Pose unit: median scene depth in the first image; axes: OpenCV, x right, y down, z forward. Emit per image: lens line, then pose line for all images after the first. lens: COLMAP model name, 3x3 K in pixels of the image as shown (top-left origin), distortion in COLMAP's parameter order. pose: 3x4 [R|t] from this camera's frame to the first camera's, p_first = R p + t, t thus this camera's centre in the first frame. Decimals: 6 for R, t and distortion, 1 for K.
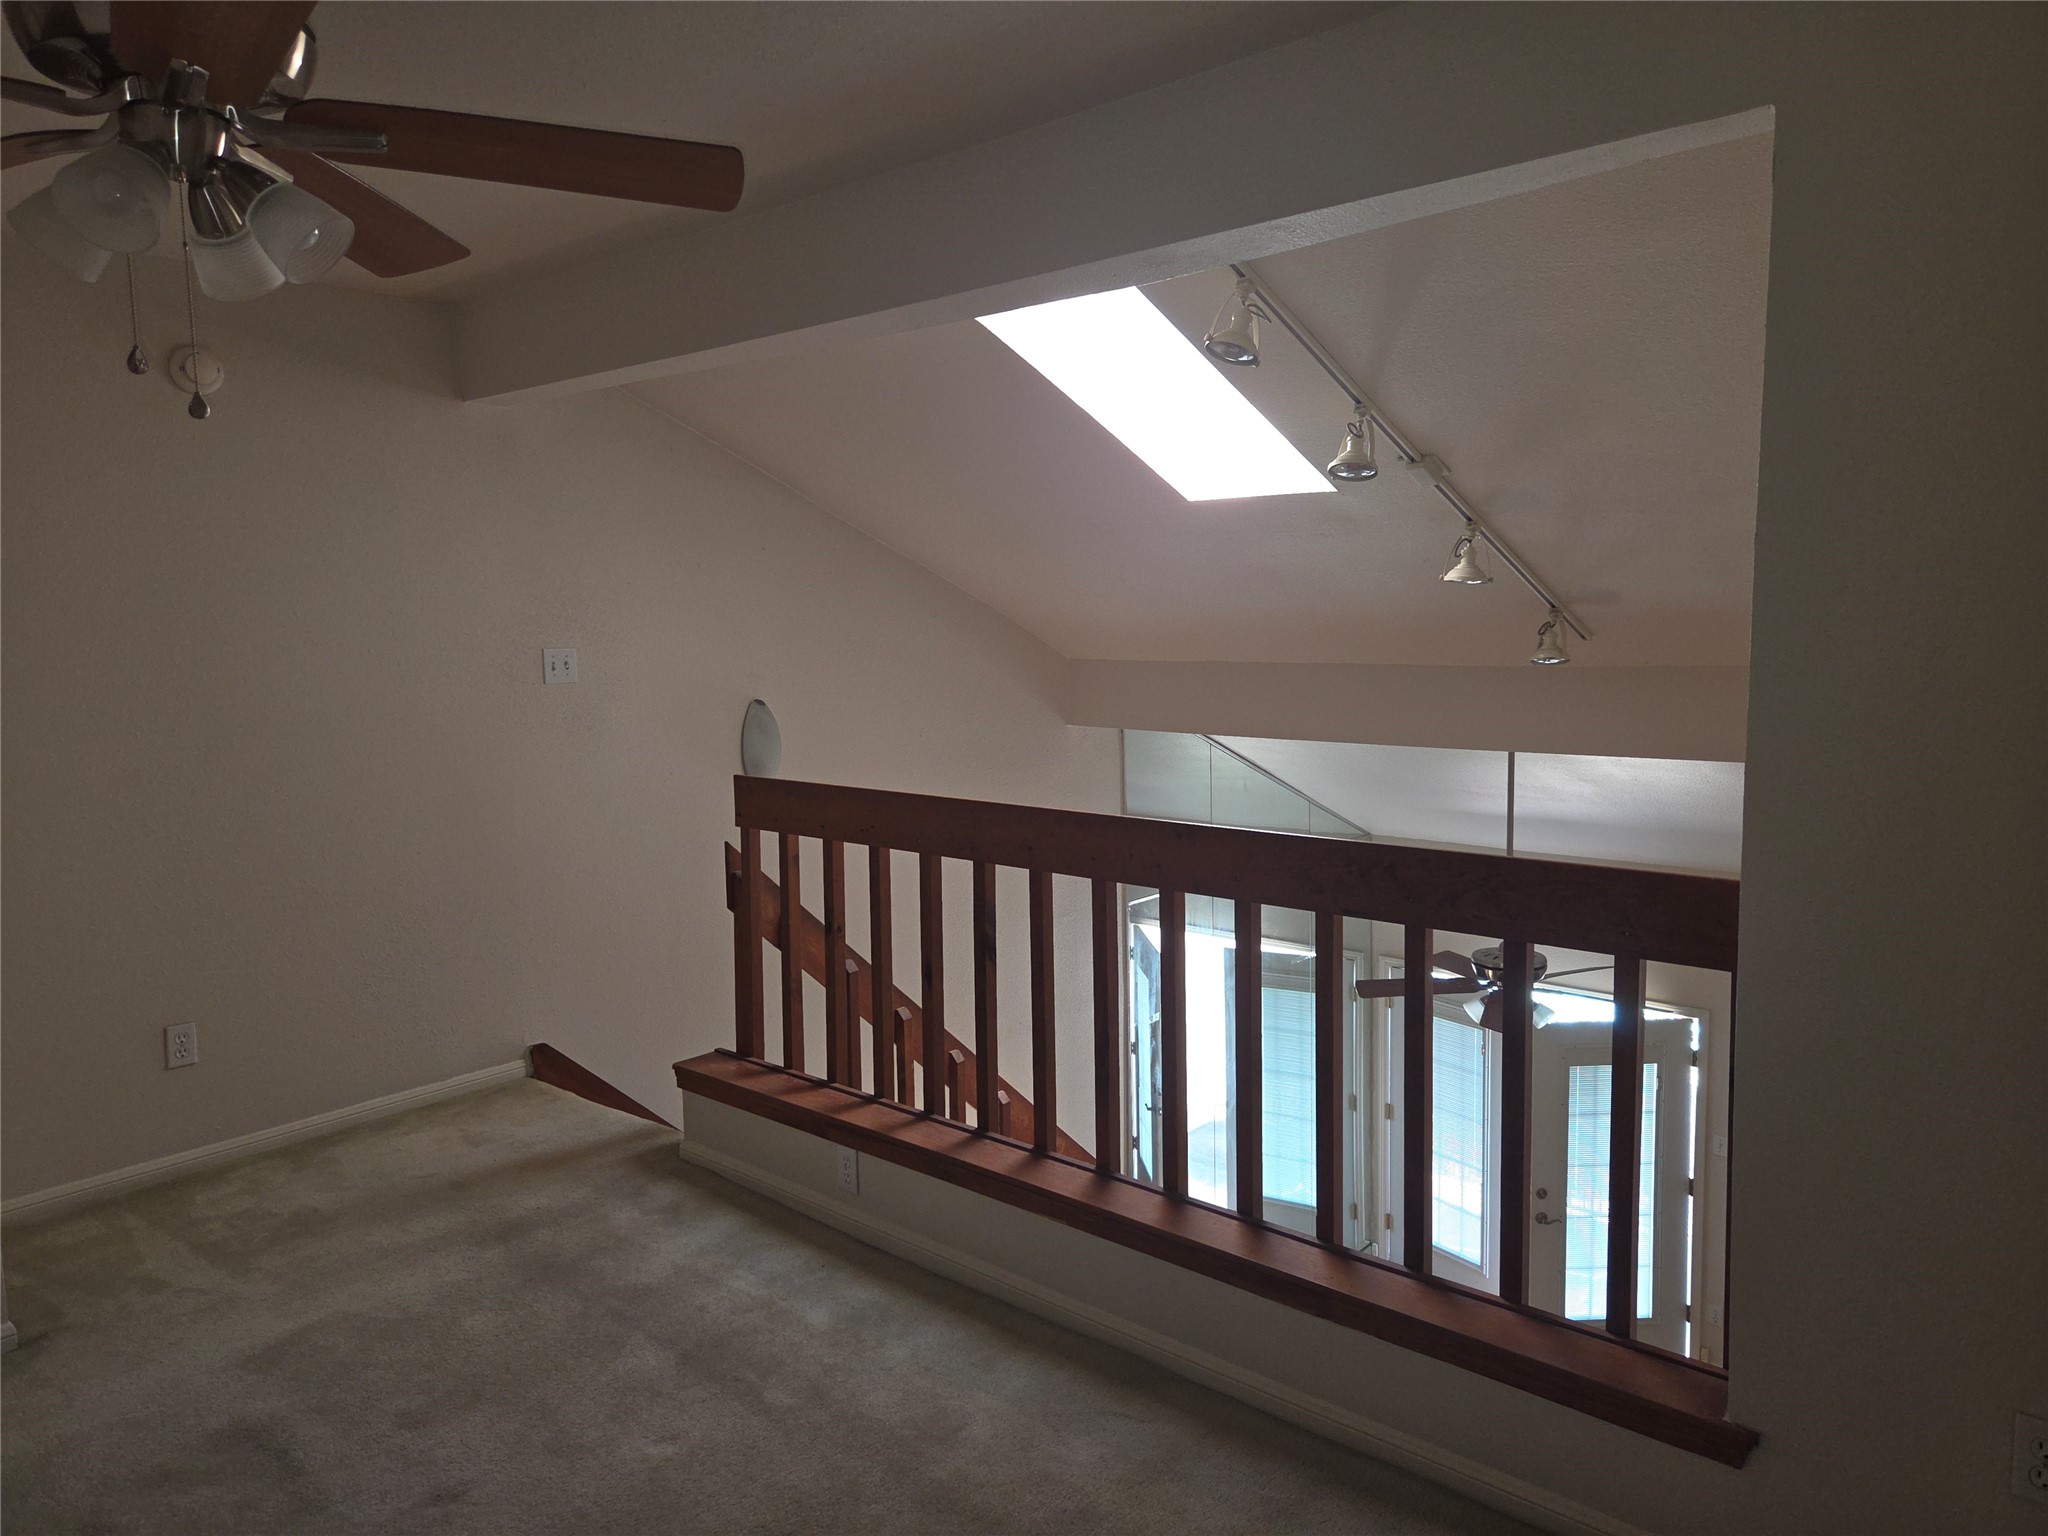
lens RADIAL K [[1375.2, 0, 1035.7], [0, 1375.2, 759.6], [0, 0, 1]] dist [0.060800, -0.048673]
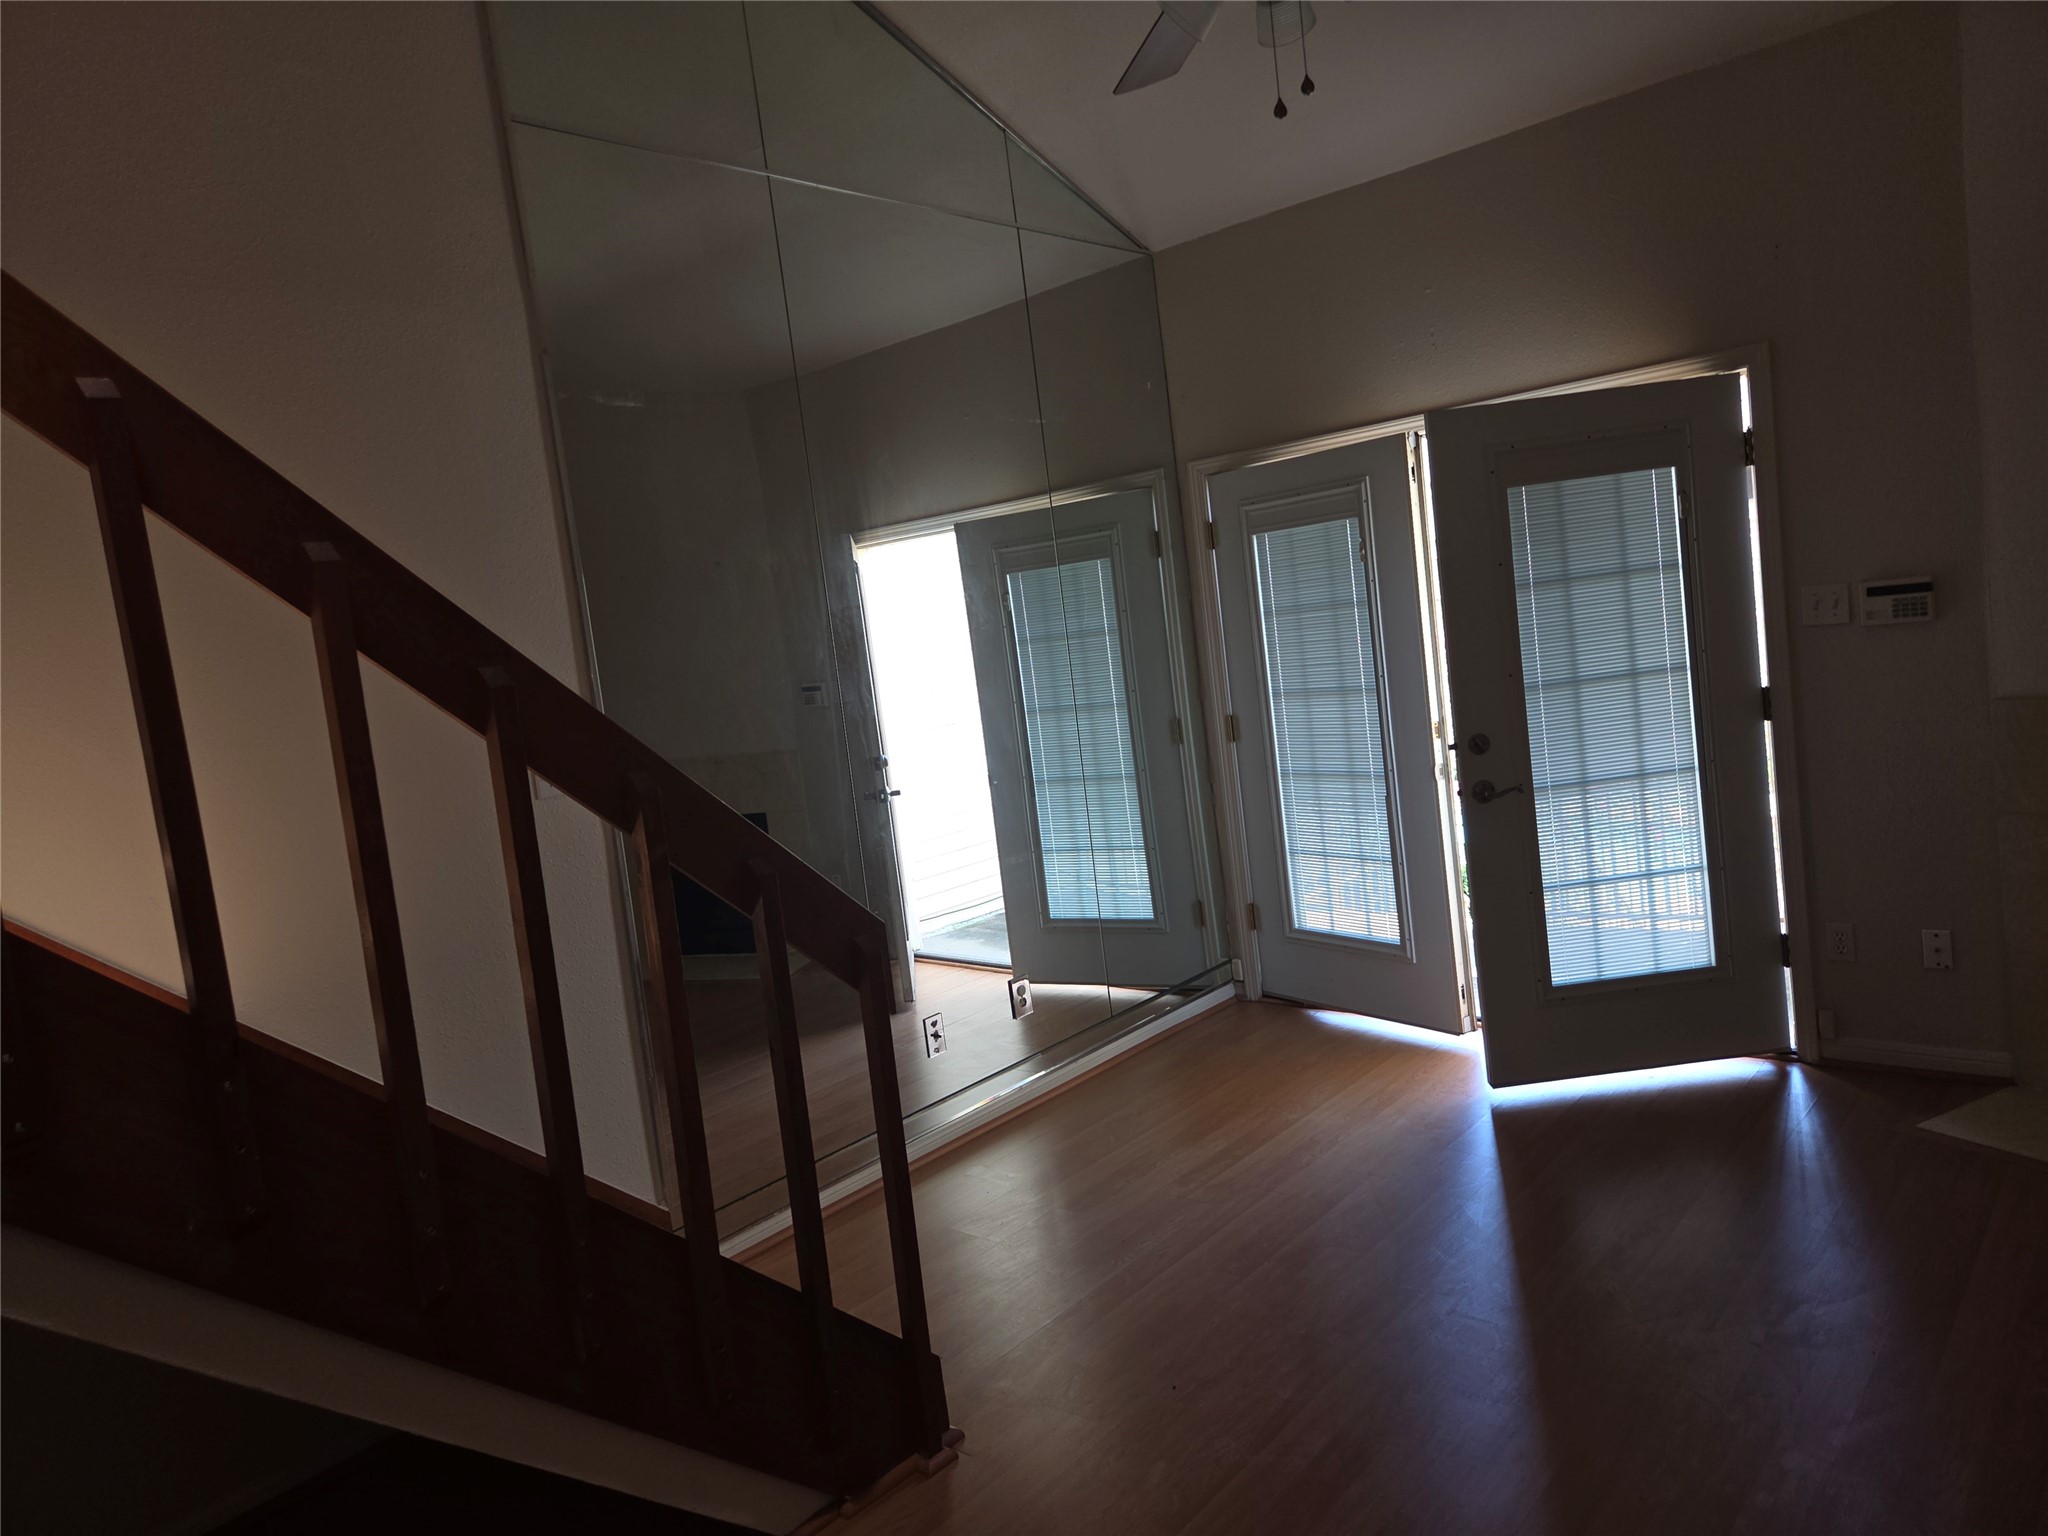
lens RADIAL K [[1366.4, 0, 1016.9], [0, 1366.4, 746.4], [0, 0, 1]] dist [0.062537, -0.049514]
pose [[0.994660, -0.101798, -0.016974, 0.424163], [0.101427, 0.994612, -0.021421, 0.650992], [0.019063, 0.019585, 0.999626, 1.019502]]
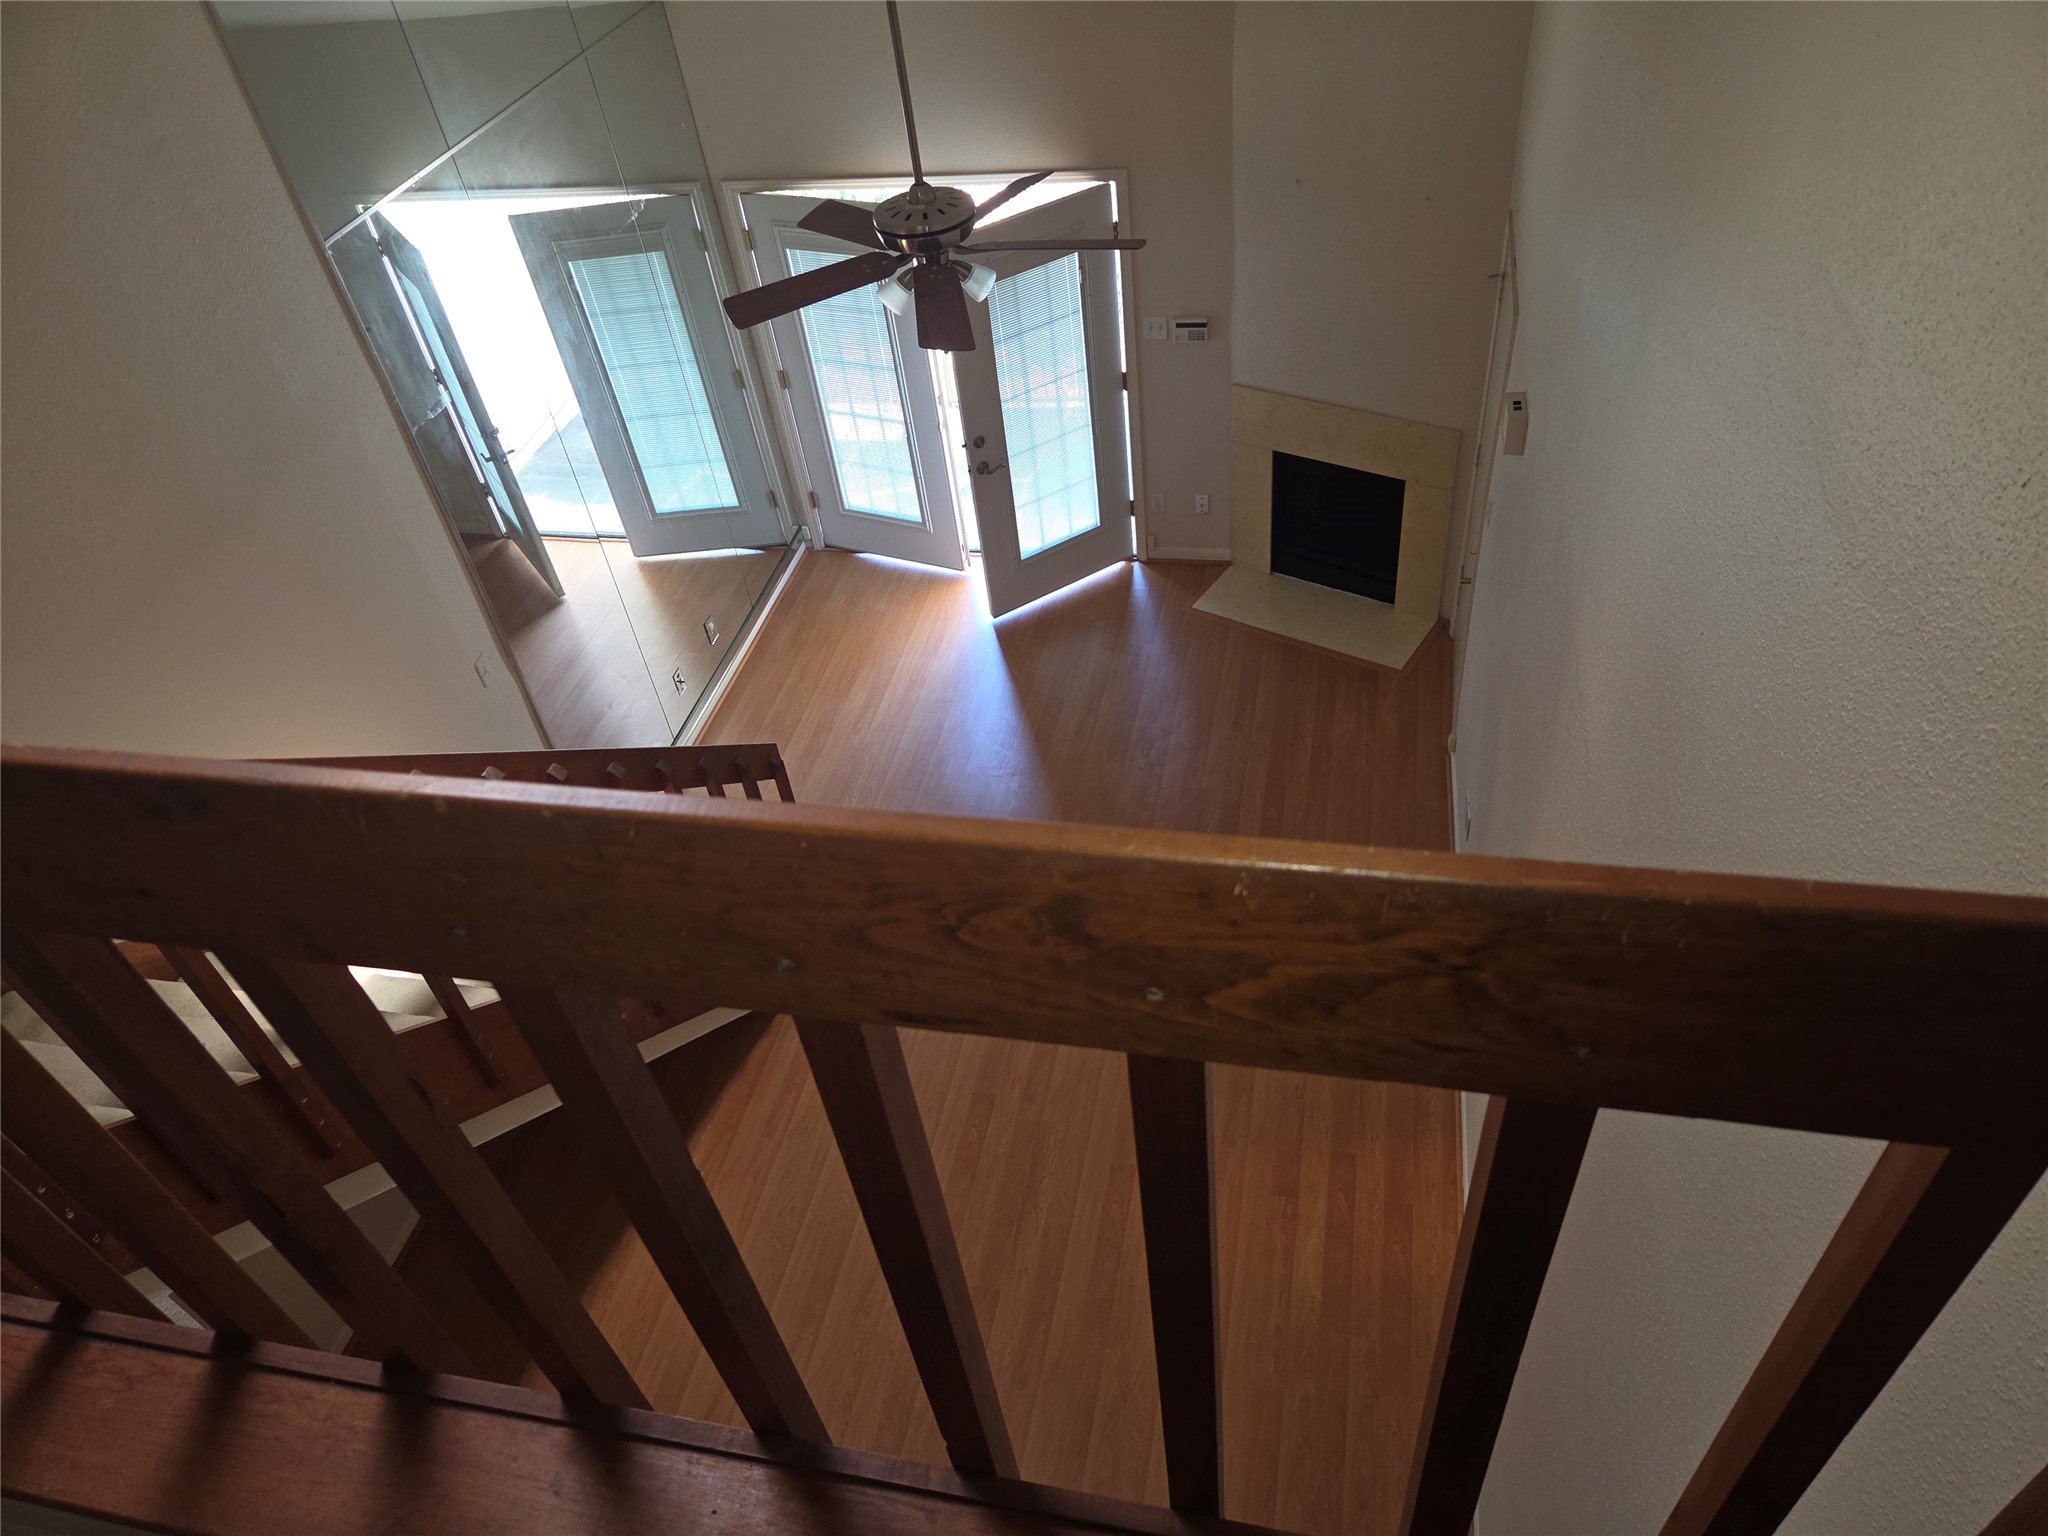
lens RADIAL K [[1366.9, 0, 1029.8], [0, 1366.9, 755.4], [0, 0, 1]] dist [0.060317, -0.049430]
pose [[0.874223, -0.378119, 0.304566, 0.128697], [0.139840, 0.796802, 0.587836, -0.056766], [-0.464951, -0.471309, 0.749458, 0.553709]]
